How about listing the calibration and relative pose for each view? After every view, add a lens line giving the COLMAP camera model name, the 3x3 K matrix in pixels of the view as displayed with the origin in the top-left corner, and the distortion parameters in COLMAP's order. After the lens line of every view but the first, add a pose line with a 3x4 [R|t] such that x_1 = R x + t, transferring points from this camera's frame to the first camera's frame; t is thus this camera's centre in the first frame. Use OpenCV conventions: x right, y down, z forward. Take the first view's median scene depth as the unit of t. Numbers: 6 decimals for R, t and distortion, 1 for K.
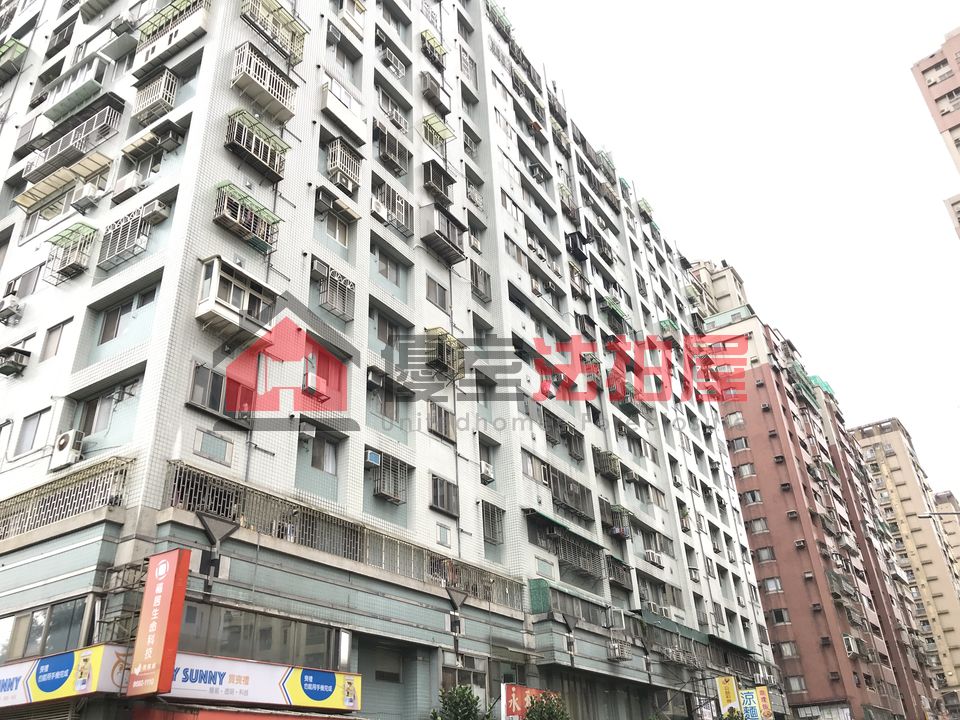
lens RADIAL K [[793.0, 0, 477.9], [0, 793.0, 354.4], [0, 0, 1]] dist [0.039397, -0.031597]
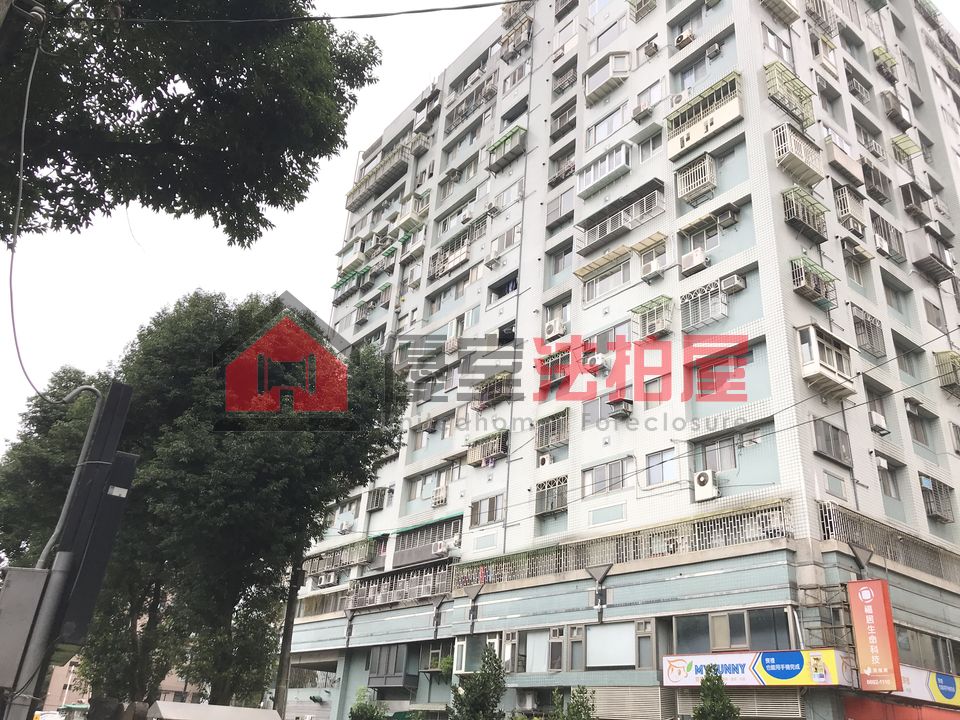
lens RADIAL K [[793.0, 0, 477.7], [0, 793.0, 361.5], [0, 0, 1]] dist [0.039397, -0.031597]
pose [[0.938584, -0.044148, -0.342215, -0.299938], [0.062753, 0.997081, 0.043481, -0.115506], [0.339297, -0.062285, 0.938615, -0.231070]]
